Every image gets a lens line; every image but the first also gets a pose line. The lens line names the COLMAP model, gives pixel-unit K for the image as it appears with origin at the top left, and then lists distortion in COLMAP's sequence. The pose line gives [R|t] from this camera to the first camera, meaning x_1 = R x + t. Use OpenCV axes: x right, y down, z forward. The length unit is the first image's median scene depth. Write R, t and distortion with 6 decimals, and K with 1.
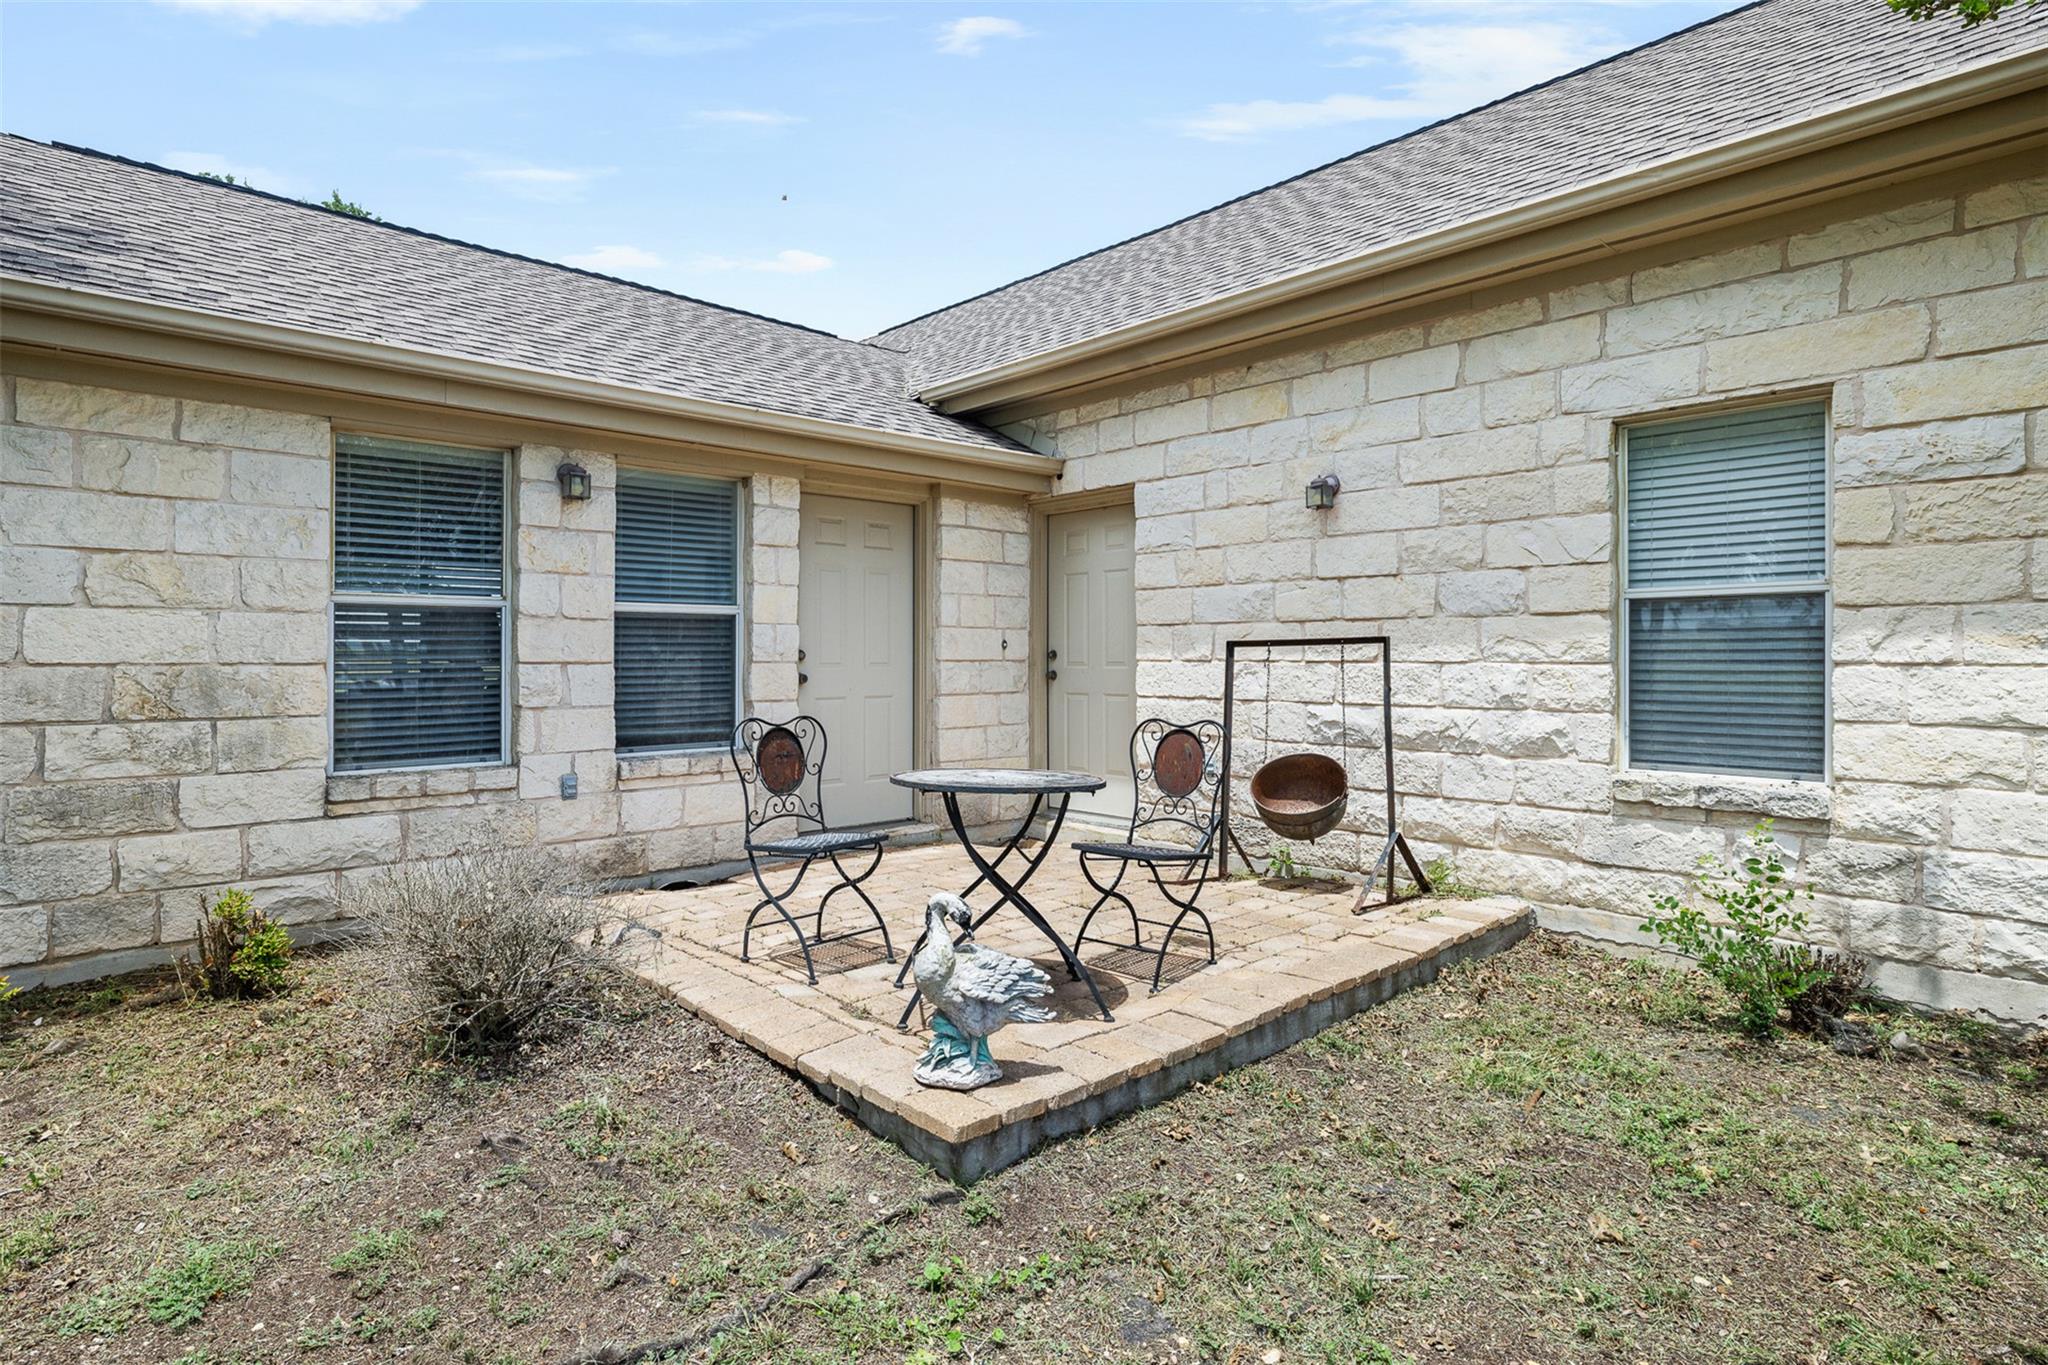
lens RADIAL K [[1055.9, 0, 1029.3], [0, 1055.9, 644.8], [0, 0, 1]] dist [-0.001202, -0.000113]
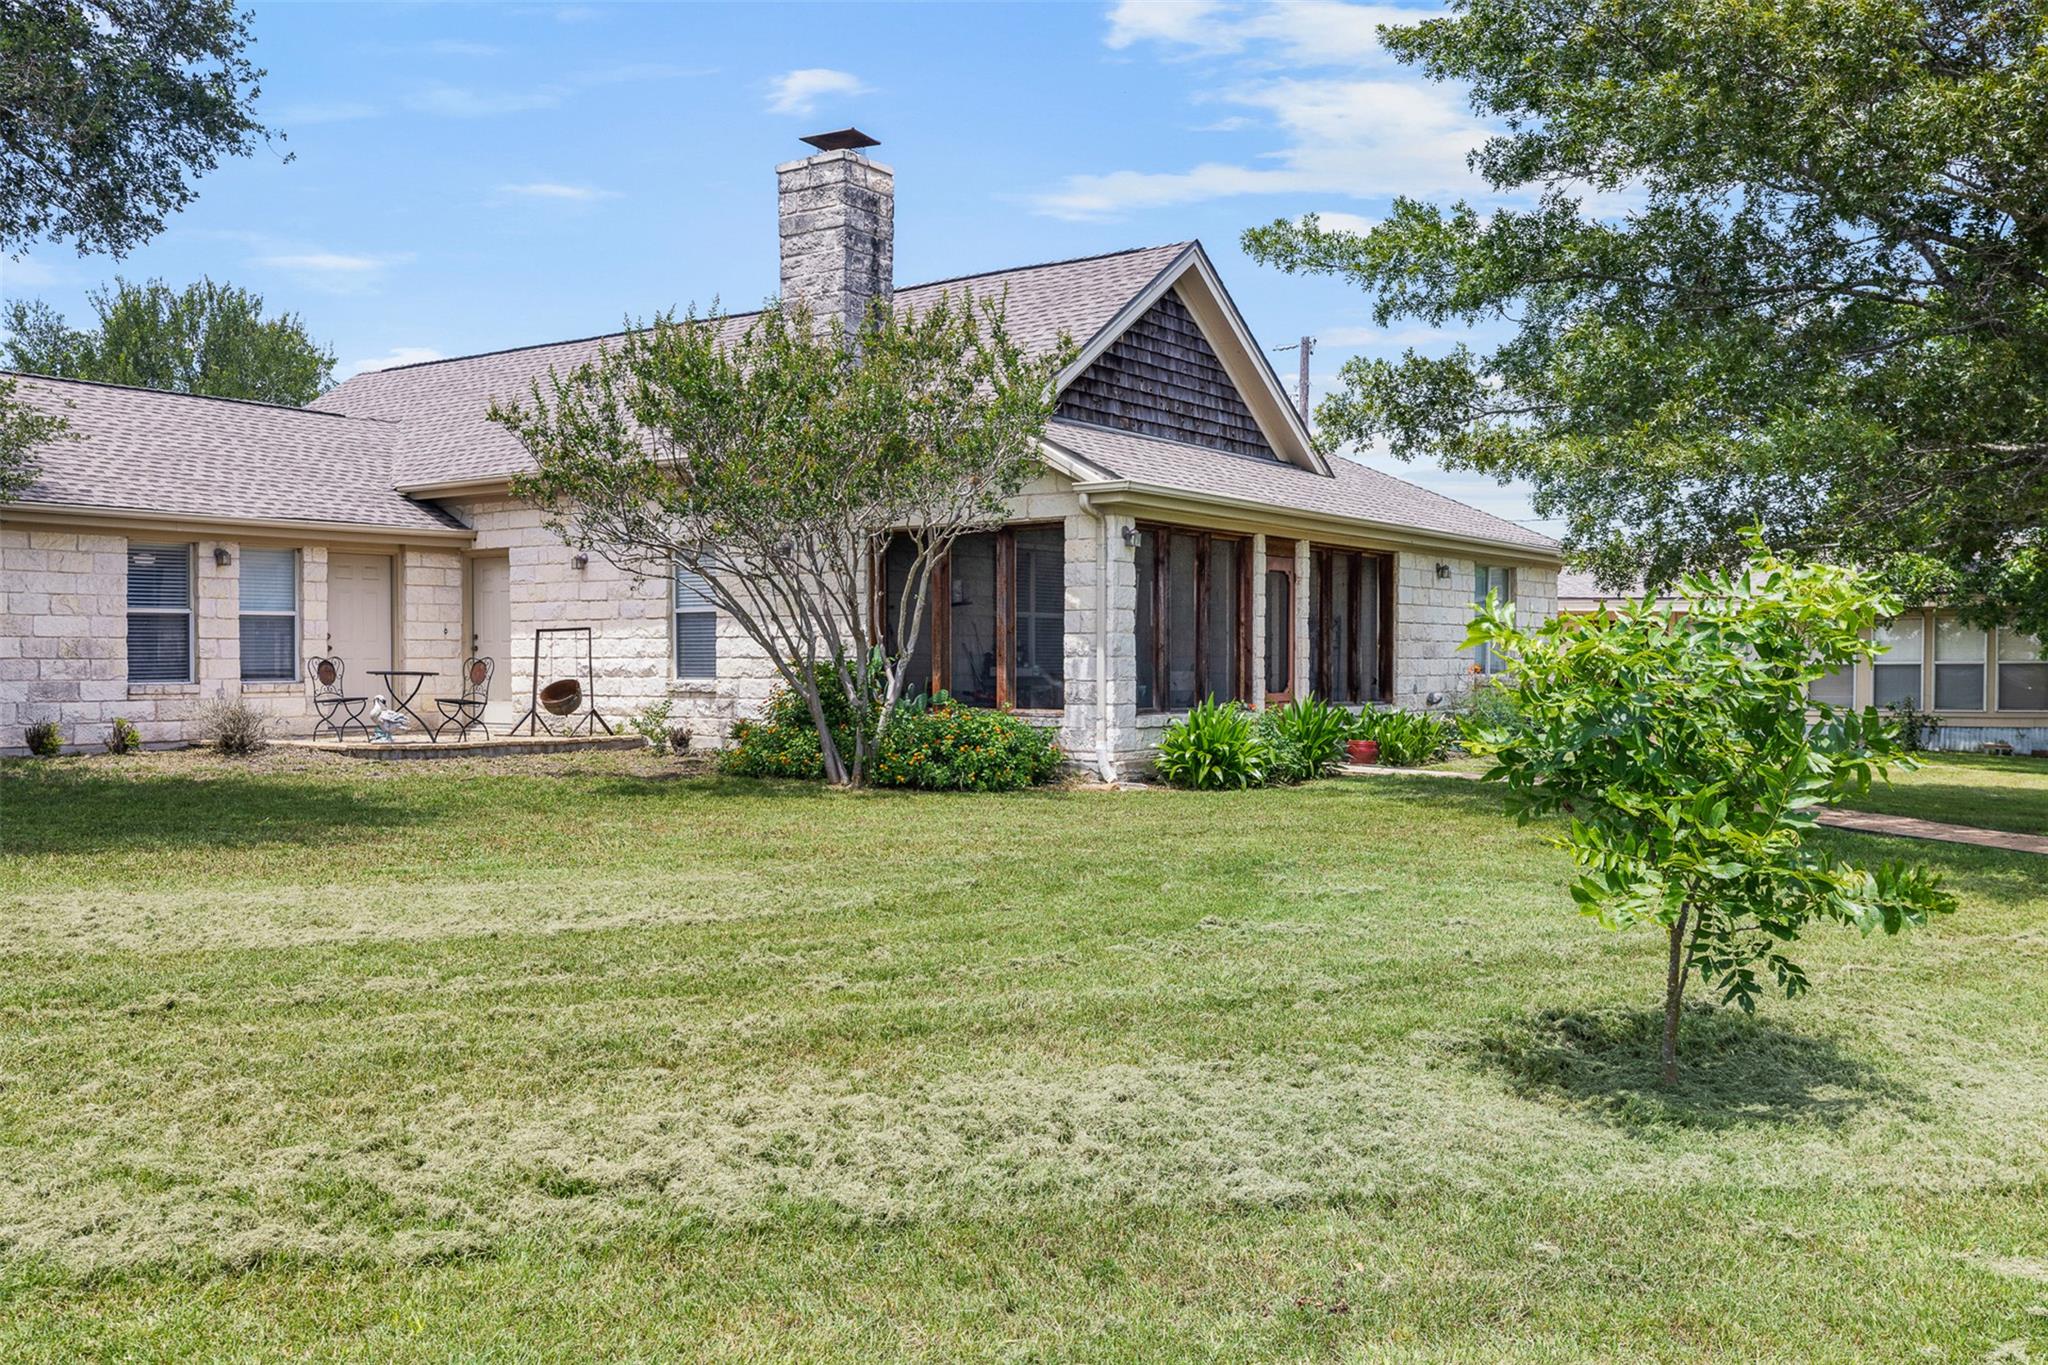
lens RADIAL K [[1773.1, 0, 1024.0], [0, 1773.1, 682.5], [0, 0, 1]] dist [0.008470, 0.006651]
pose [[0.983078, -0.004098, 0.183144, 0.552016], [-0.000396, 0.999700, 0.024495, 0.017754], [-0.183189, -0.024153, 0.982781, -3.045813]]
